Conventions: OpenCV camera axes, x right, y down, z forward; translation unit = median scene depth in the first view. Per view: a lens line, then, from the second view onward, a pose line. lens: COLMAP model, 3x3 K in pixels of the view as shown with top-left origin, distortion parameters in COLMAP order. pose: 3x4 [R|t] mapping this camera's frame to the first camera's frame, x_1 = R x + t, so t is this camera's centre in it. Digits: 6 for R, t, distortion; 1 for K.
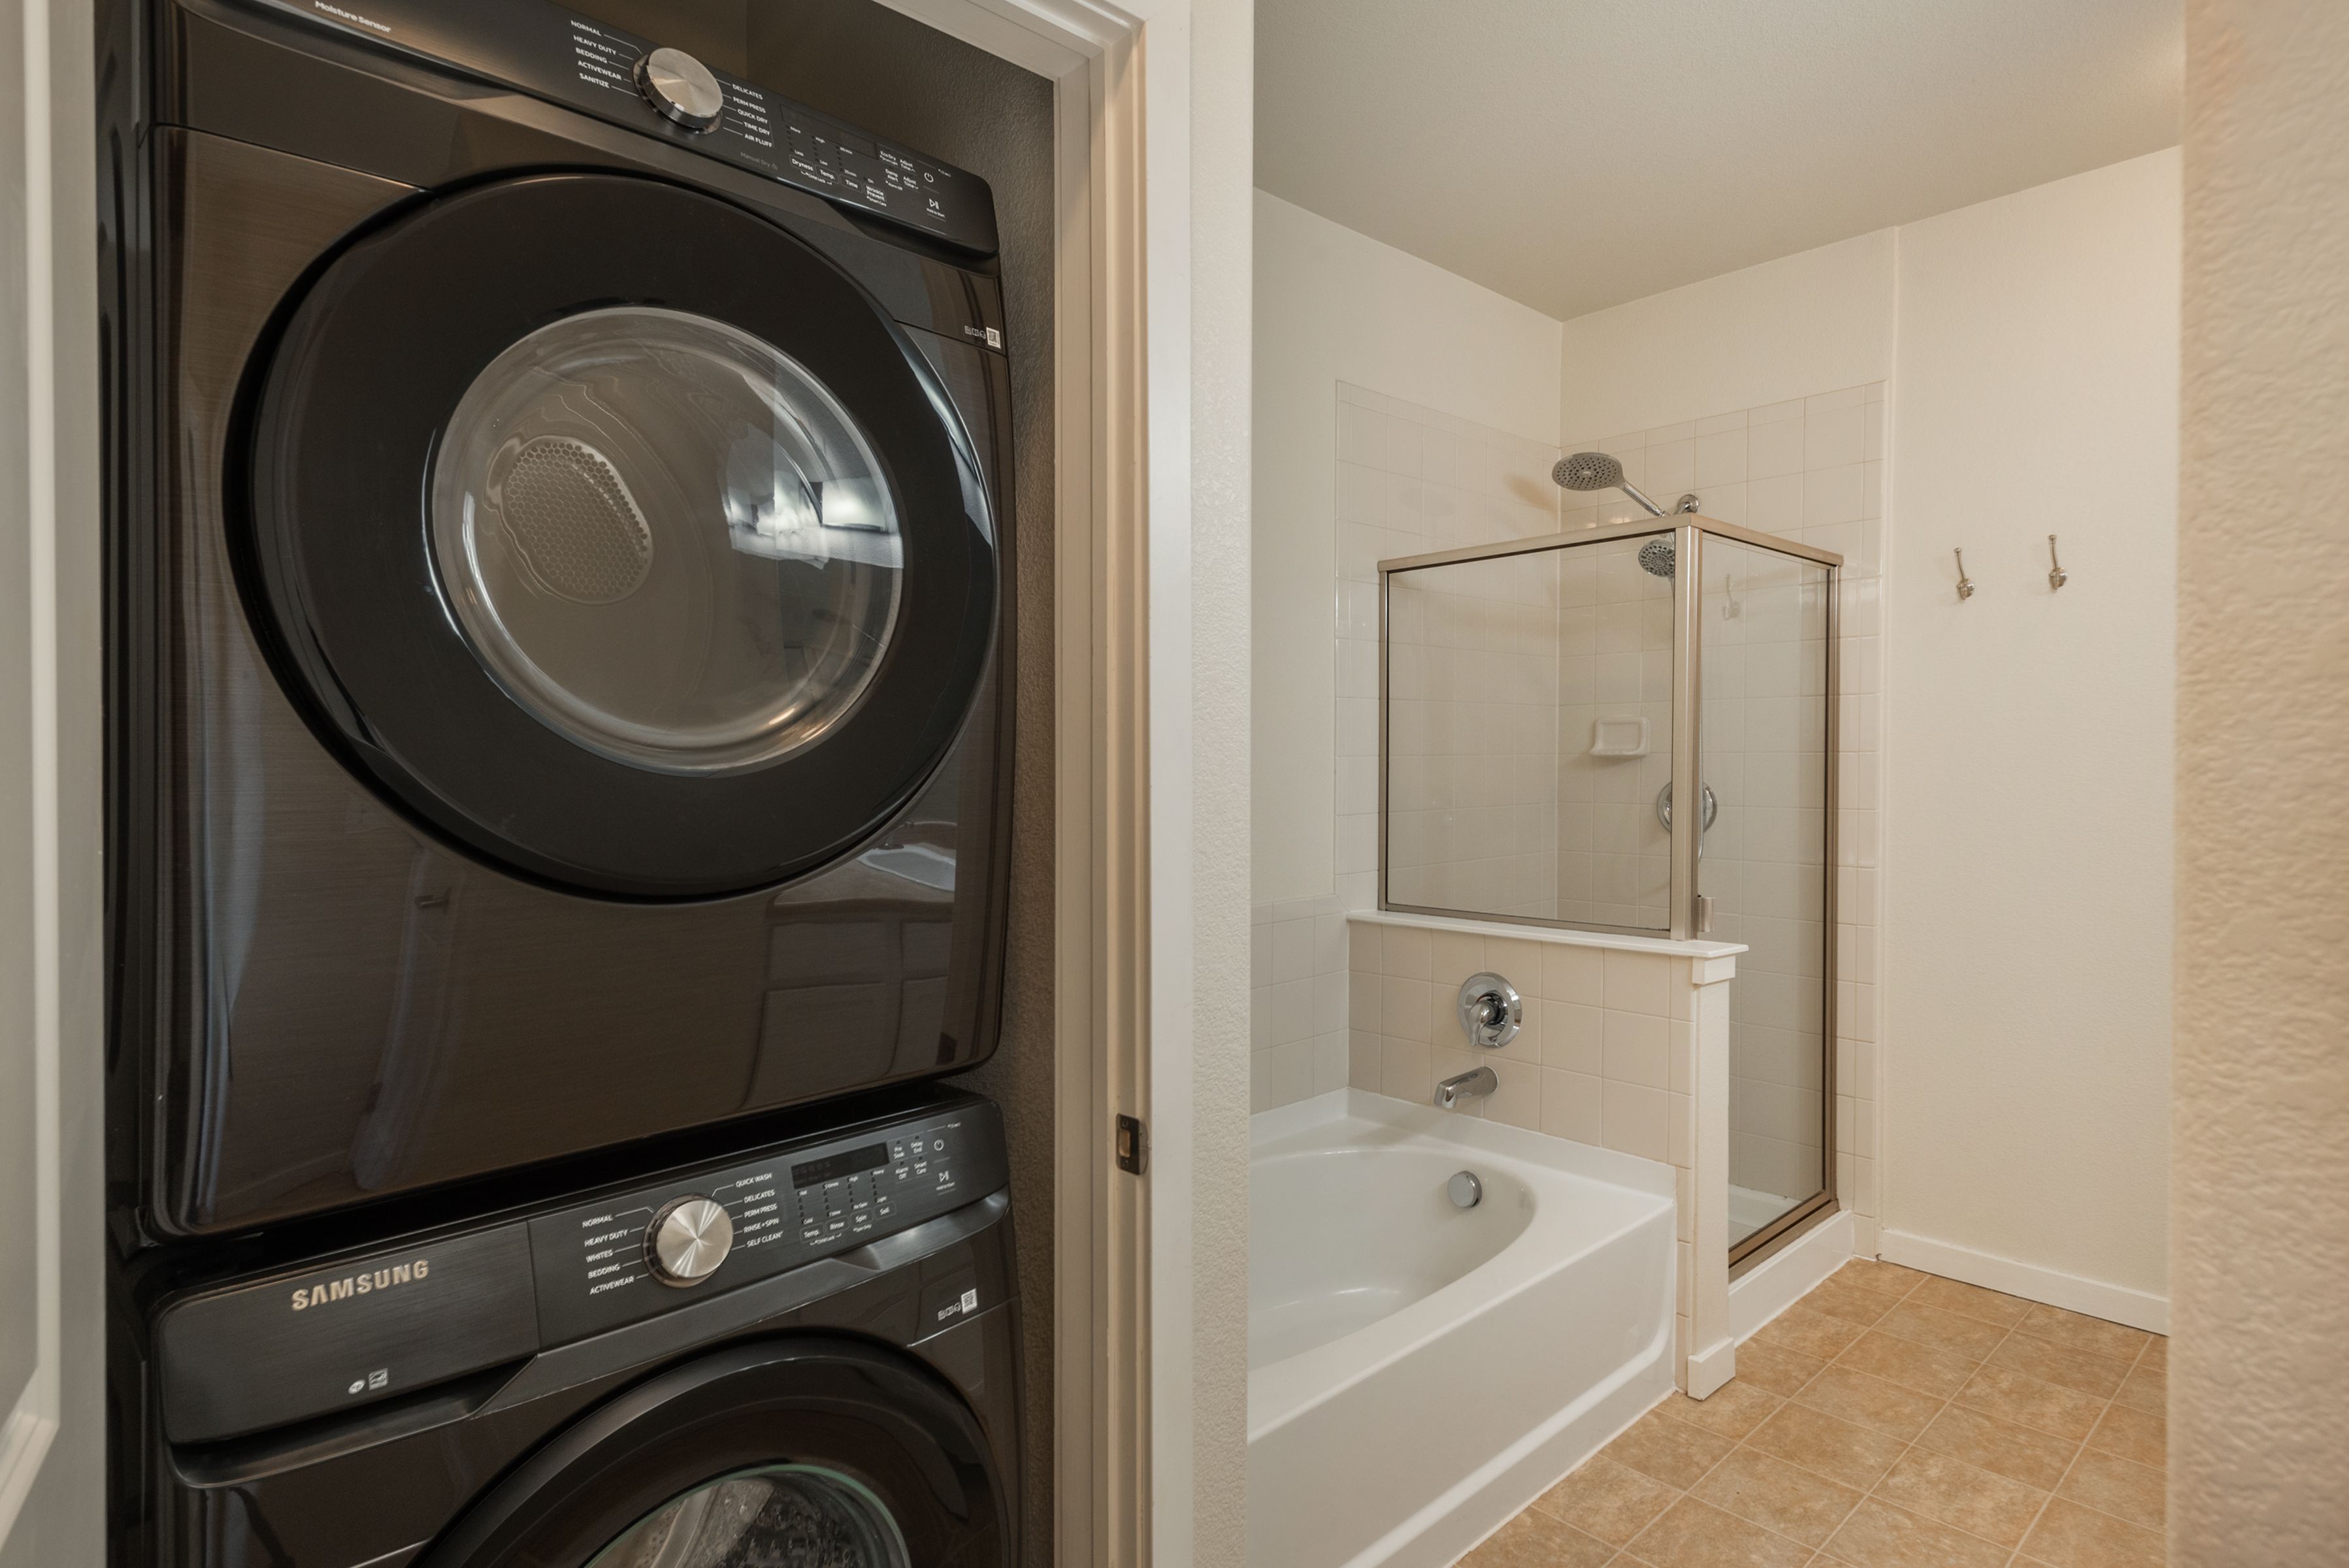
lens RADIAL K [[1302.1, 0, 1180.5], [0, 1302.1, 778.9], [0, 0, 1]] dist [0.013855, -0.001809]
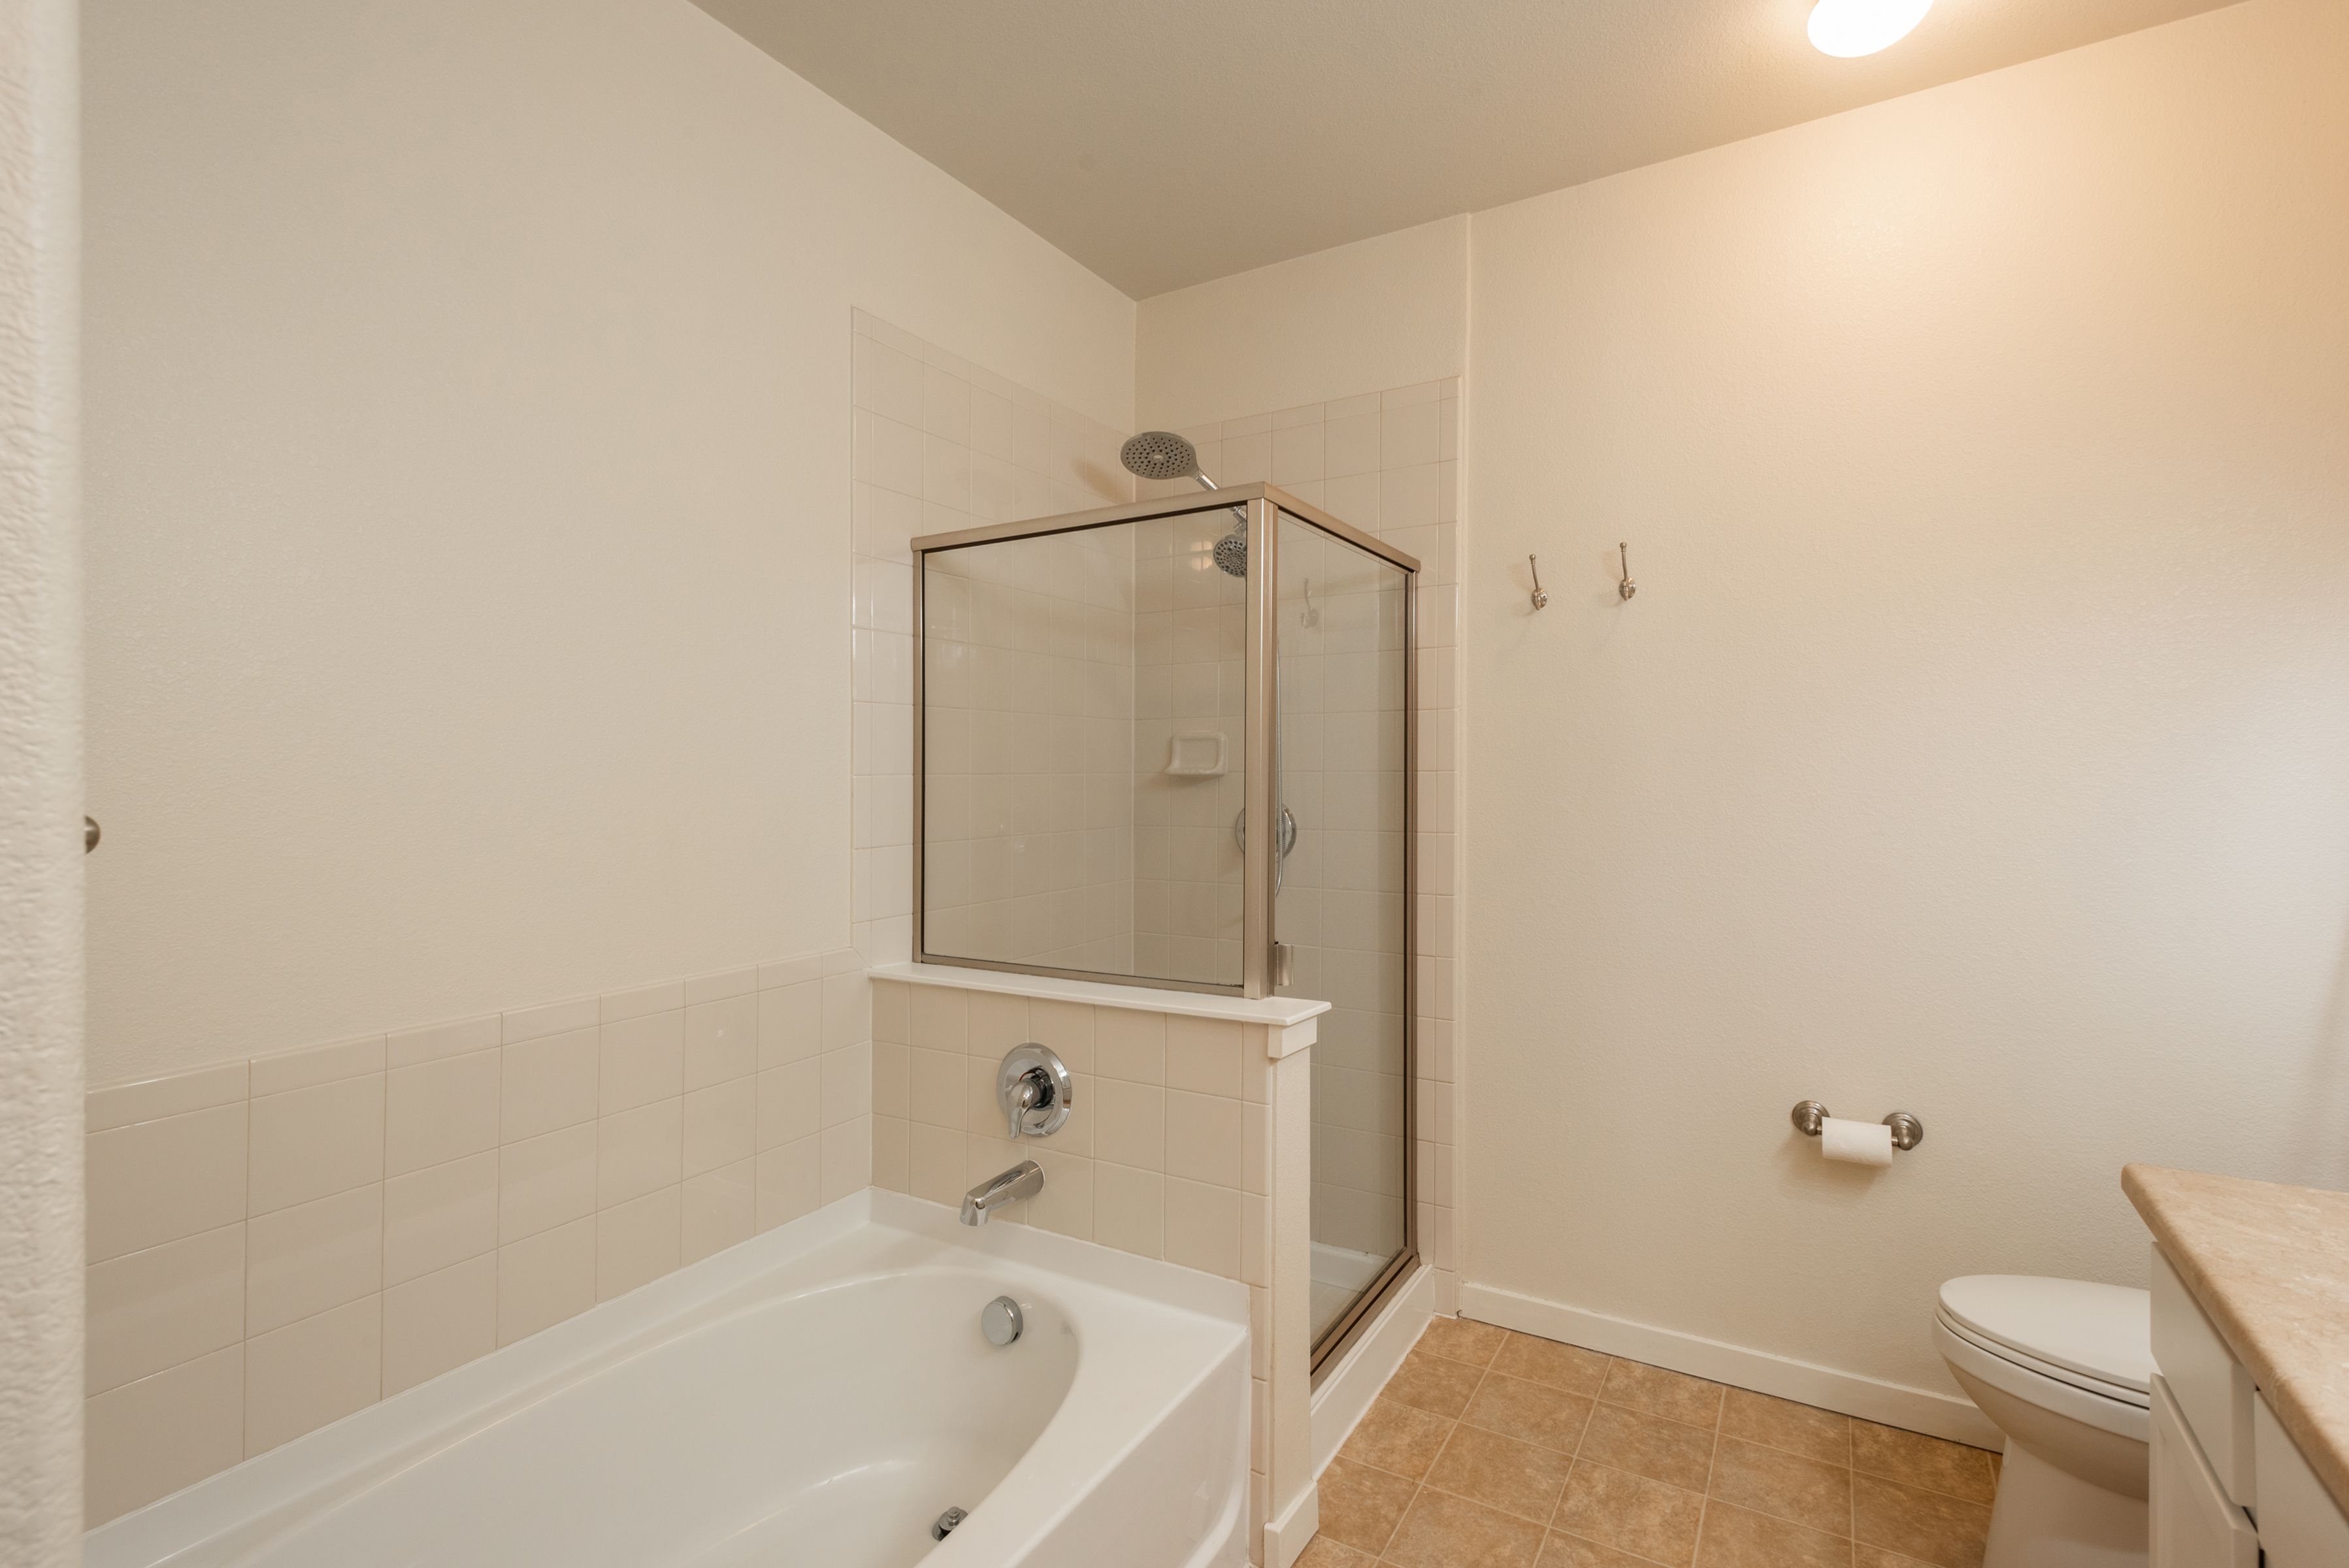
lens RADIAL K [[1116.1, 0, 1161.0], [0, 1116.1, 776.5], [0, 0, 1]] dist [0.014098, -0.004443]
pose [[0.964438, 0.001041, 0.264306, 0.120985], [0.003231, 0.999871, -0.015728, -0.005131], [-0.264289, 0.016023, 0.964311, 0.289411]]
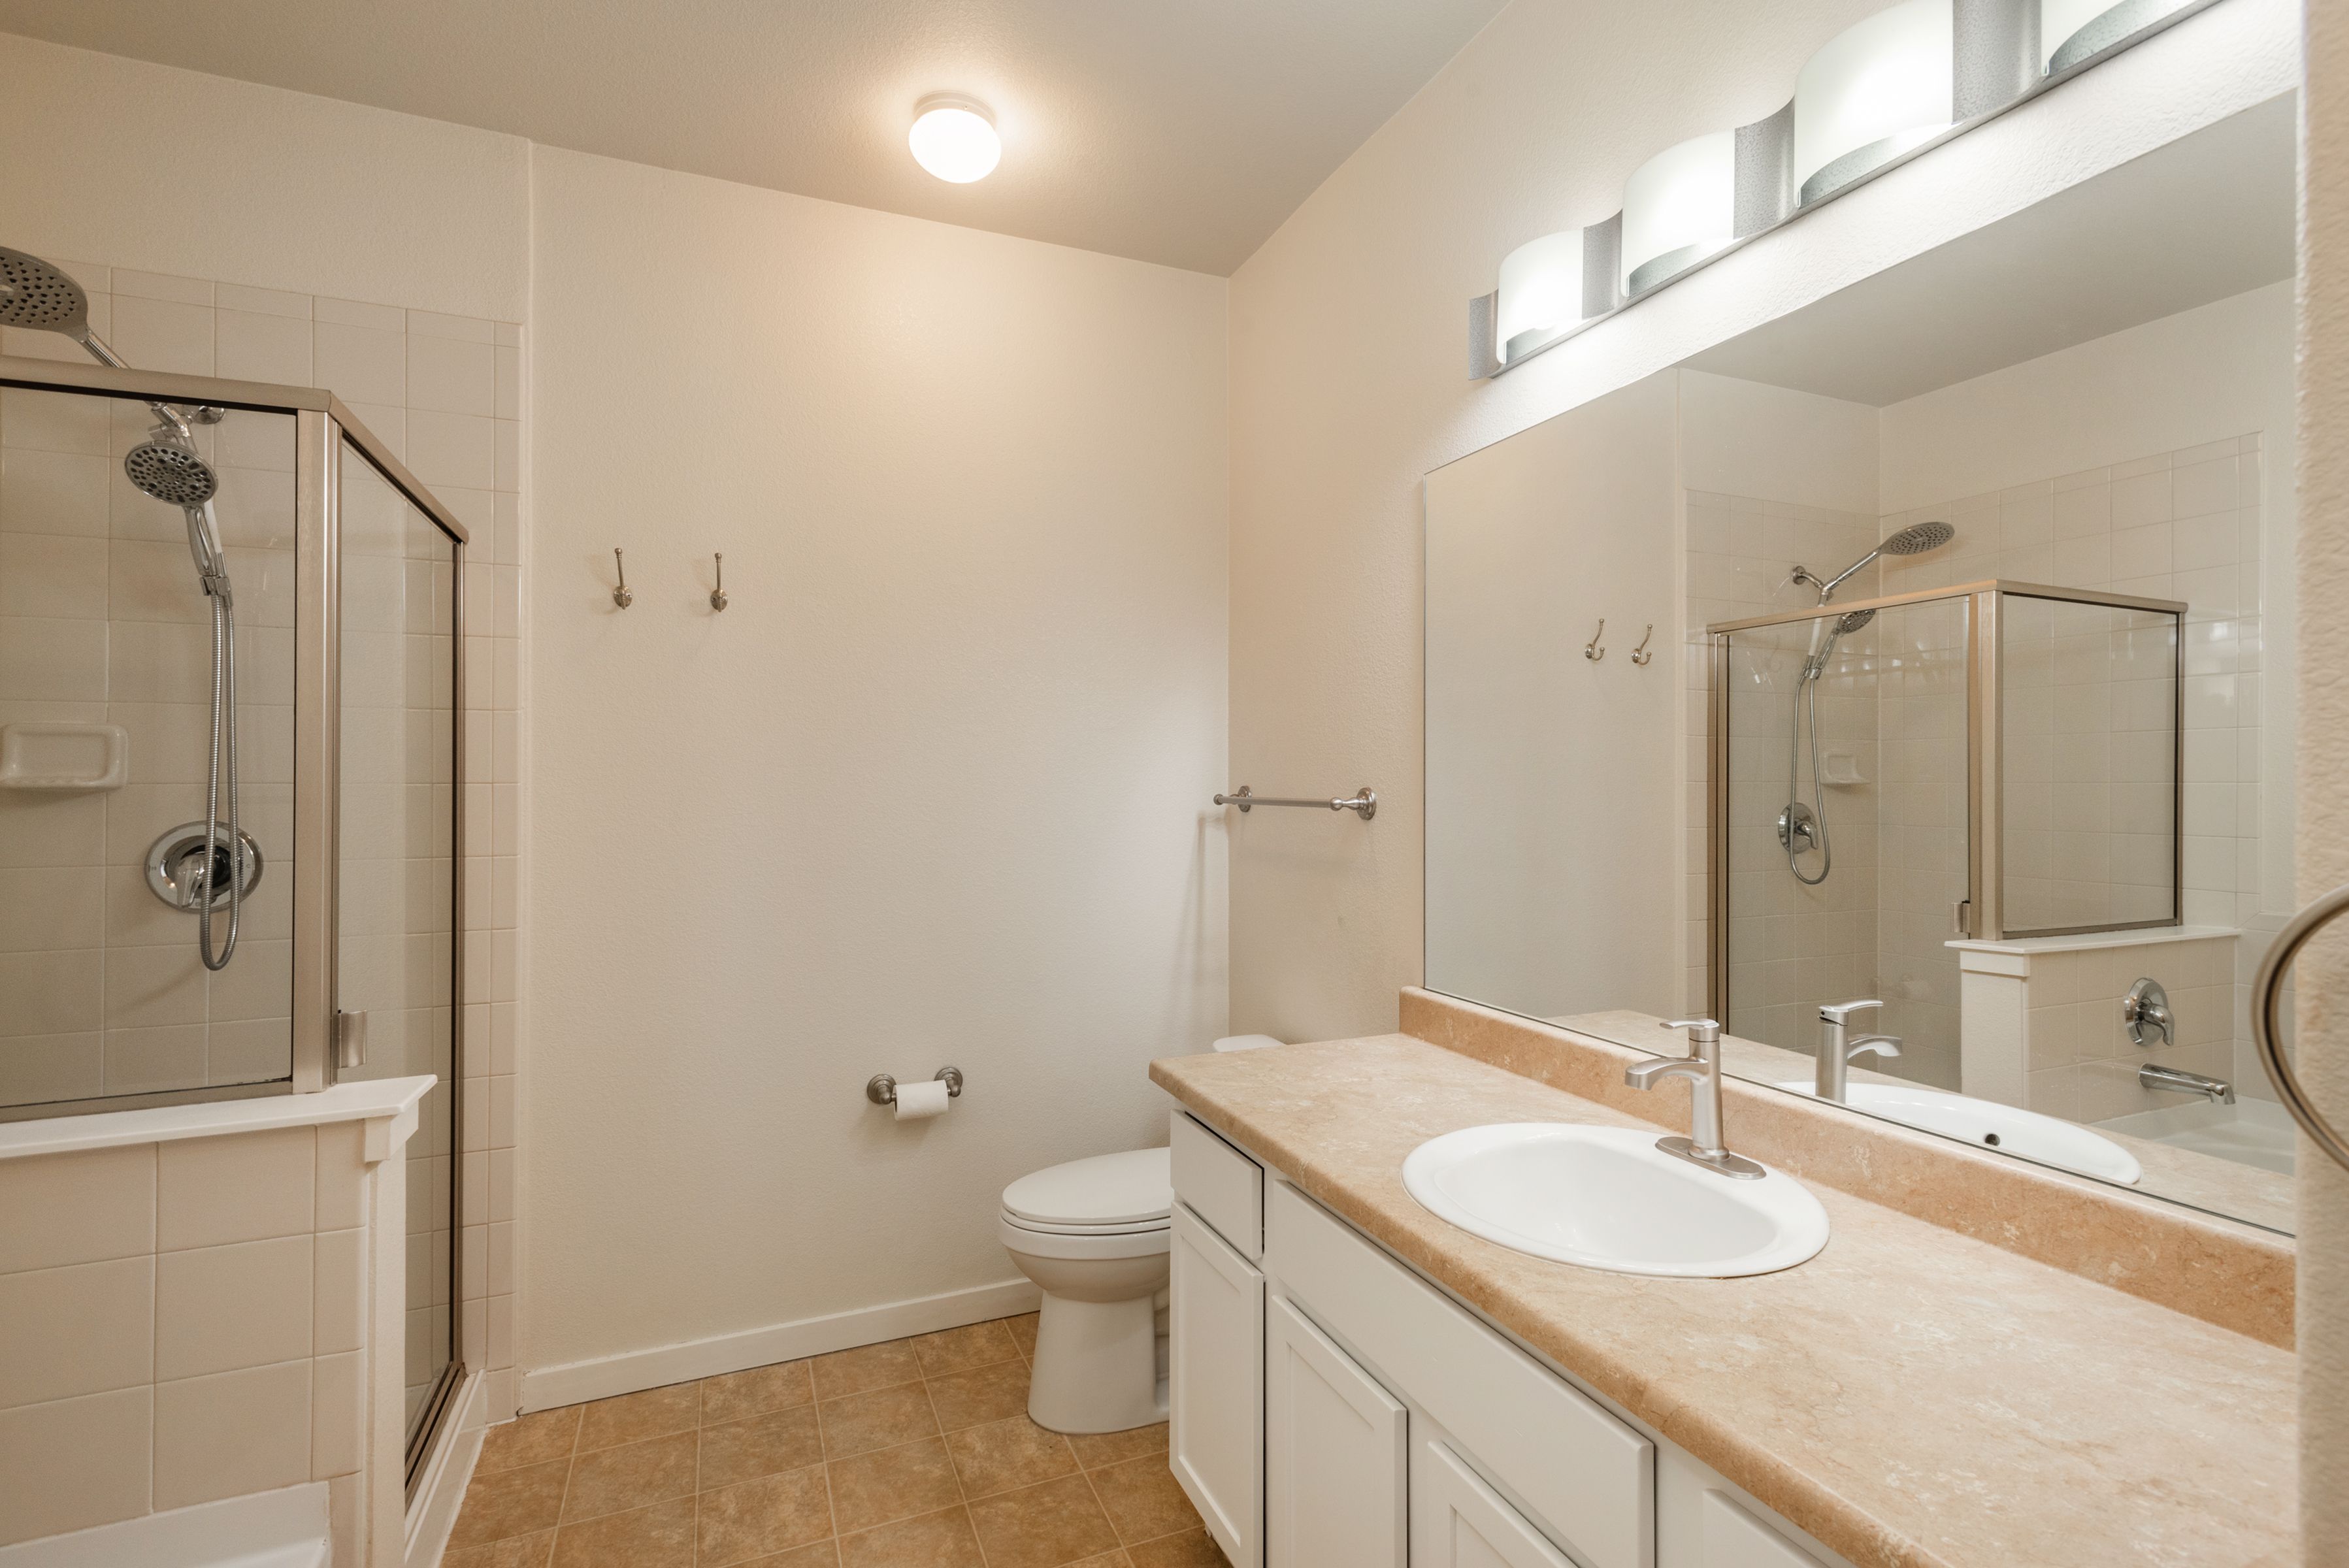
lens RADIAL K [[1116.1, 0, 1204.6], [0, 1116.1, 790.1], [0, 0, 1]] dist [0.014098, -0.004443]
pose [[0.336309, -0.001480, 0.941751, 0.026270], [0.015993, 0.999864, -0.004140, -0.006990], [-0.941616, 0.016454, 0.336287, 0.376350]]
